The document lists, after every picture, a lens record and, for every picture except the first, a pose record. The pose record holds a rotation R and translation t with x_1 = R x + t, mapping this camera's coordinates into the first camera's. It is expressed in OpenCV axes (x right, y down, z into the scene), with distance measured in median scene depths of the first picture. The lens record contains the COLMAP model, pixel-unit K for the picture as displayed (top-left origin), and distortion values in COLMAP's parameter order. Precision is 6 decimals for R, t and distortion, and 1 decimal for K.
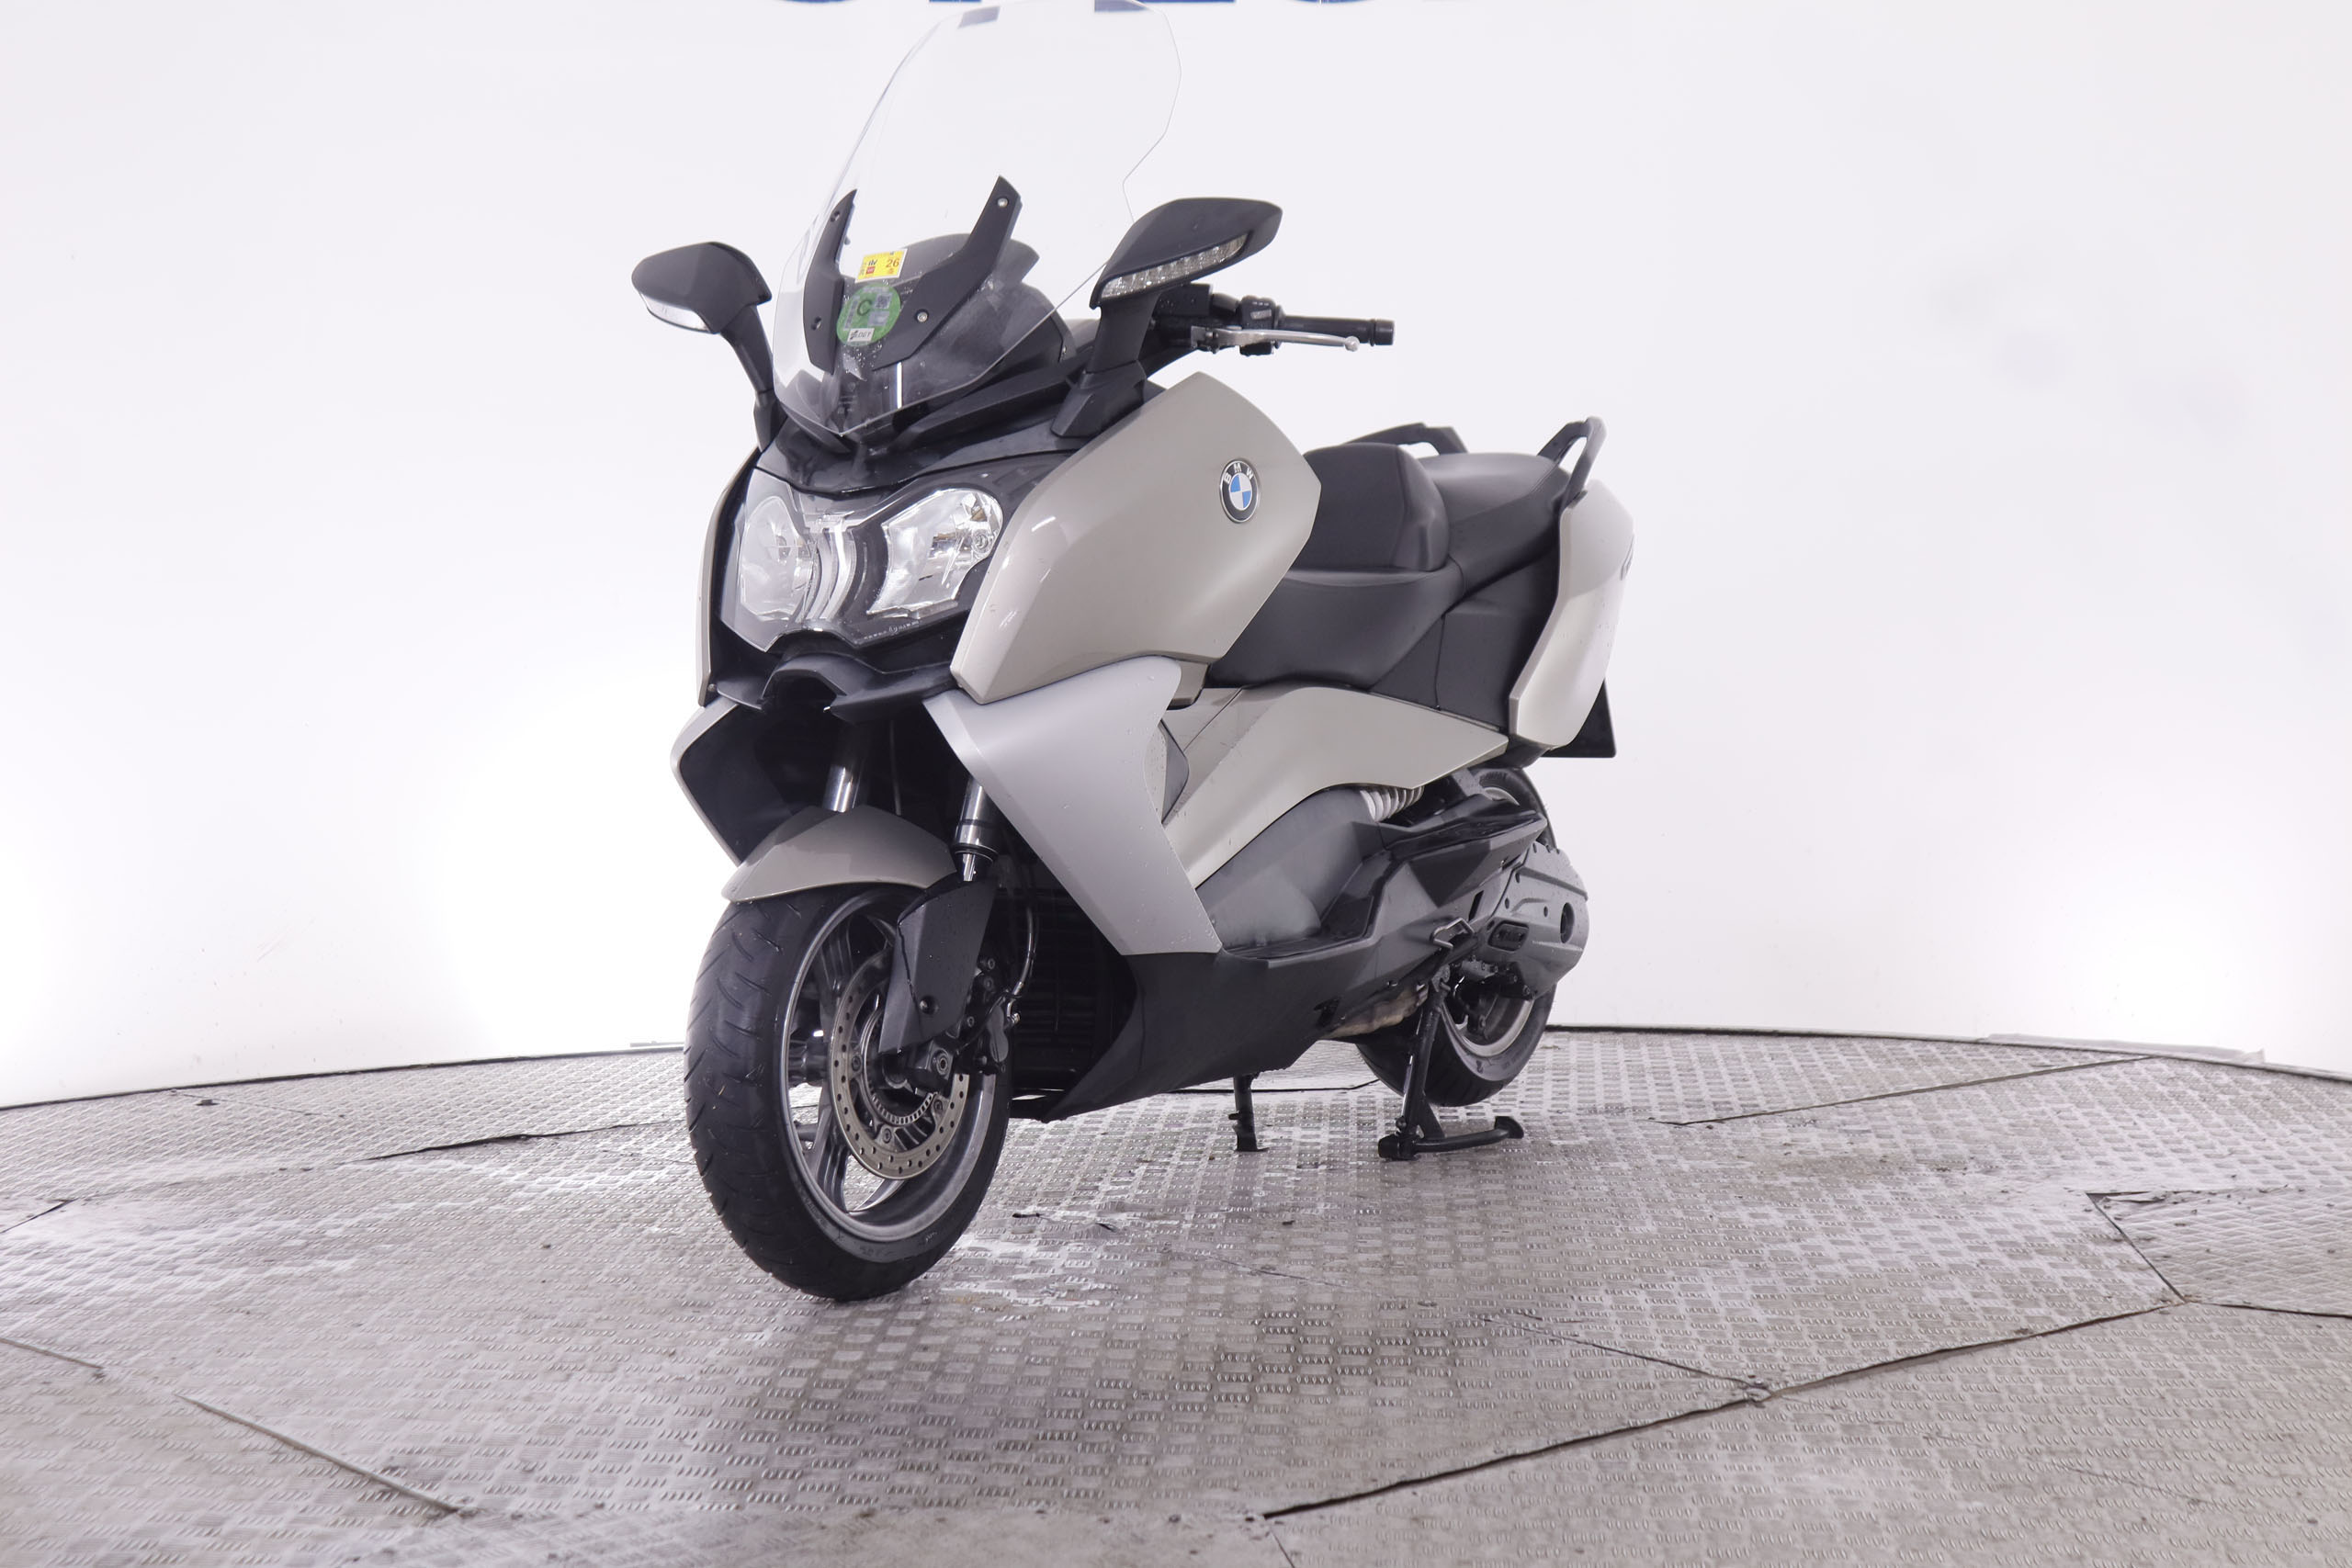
lens RADIAL K [[3946.1, 0, 1194.5], [0, 3946.1, 770.9], [0, 0, 1]] dist [0.000575, 0.000000]
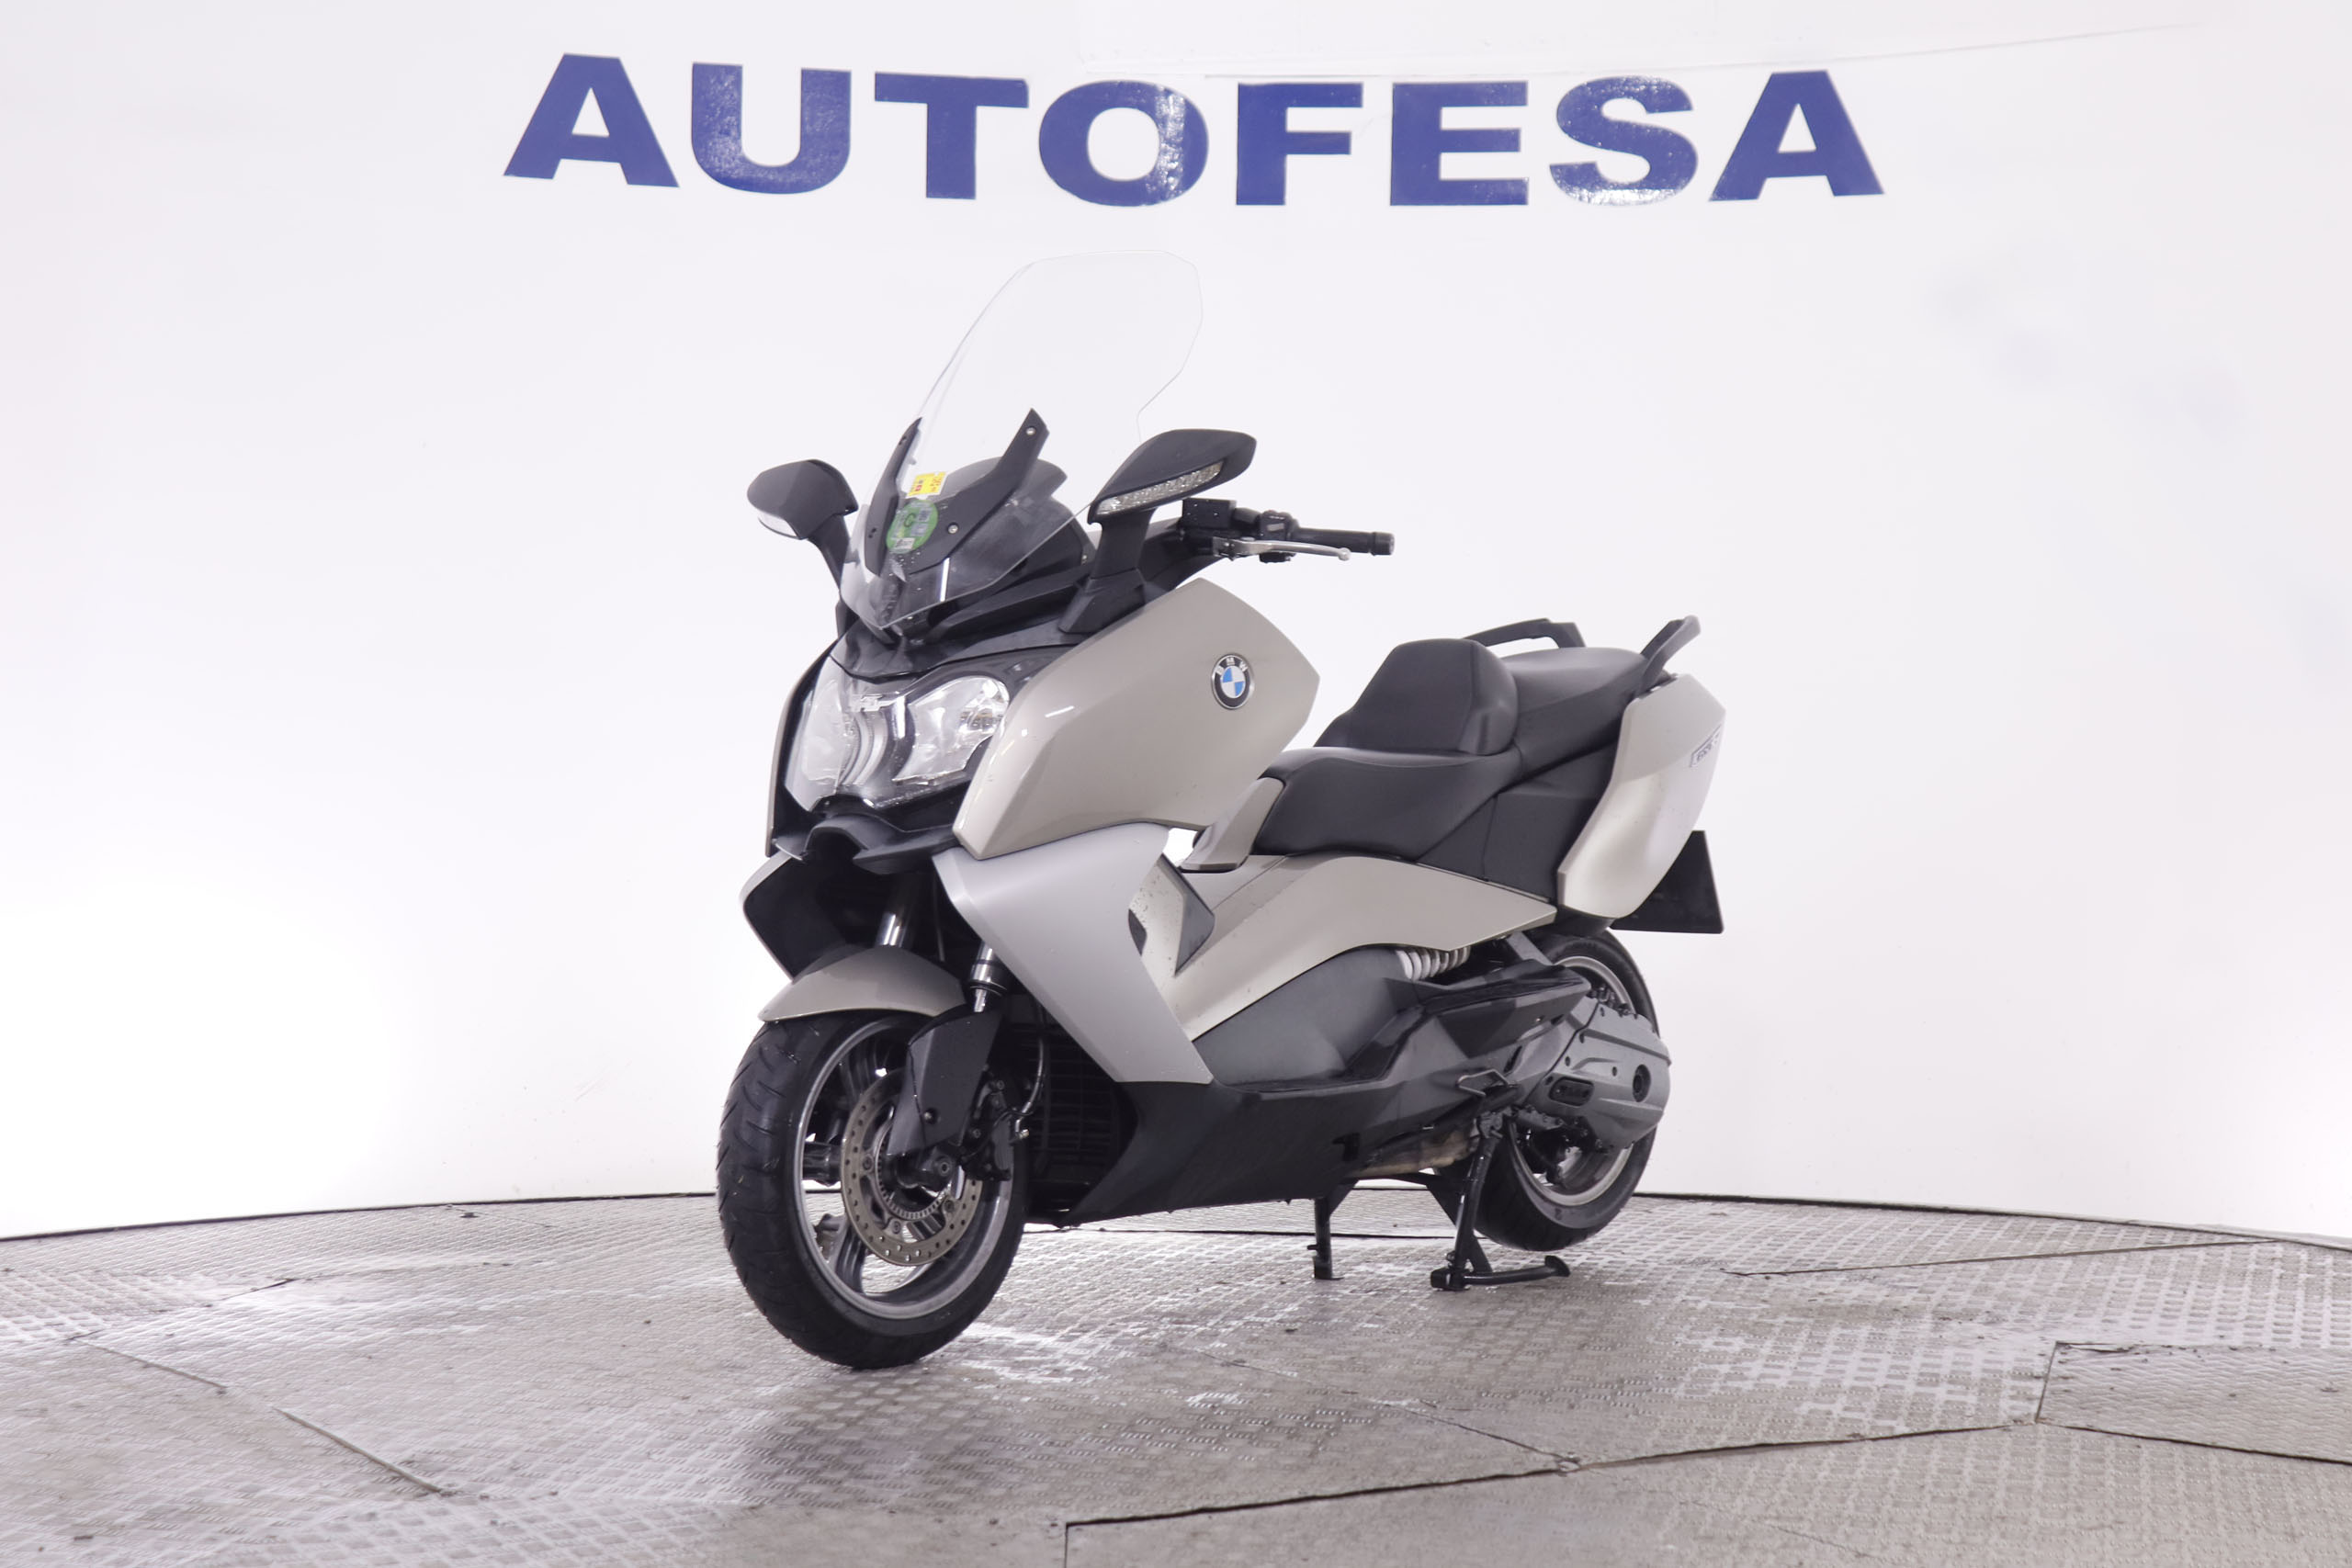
lens RADIAL K [[4396.6, 0, 1162.9], [0, 4396.6, 793.3], [0, 0, 1]] dist [0.015041, 0.000000]
pose [[0.985325, 0.020566, -0.169446, 0.209810], [-0.027481, 0.998878, -0.038567, 0.011590], [0.168462, 0.042658, 0.984785, -0.264190]]
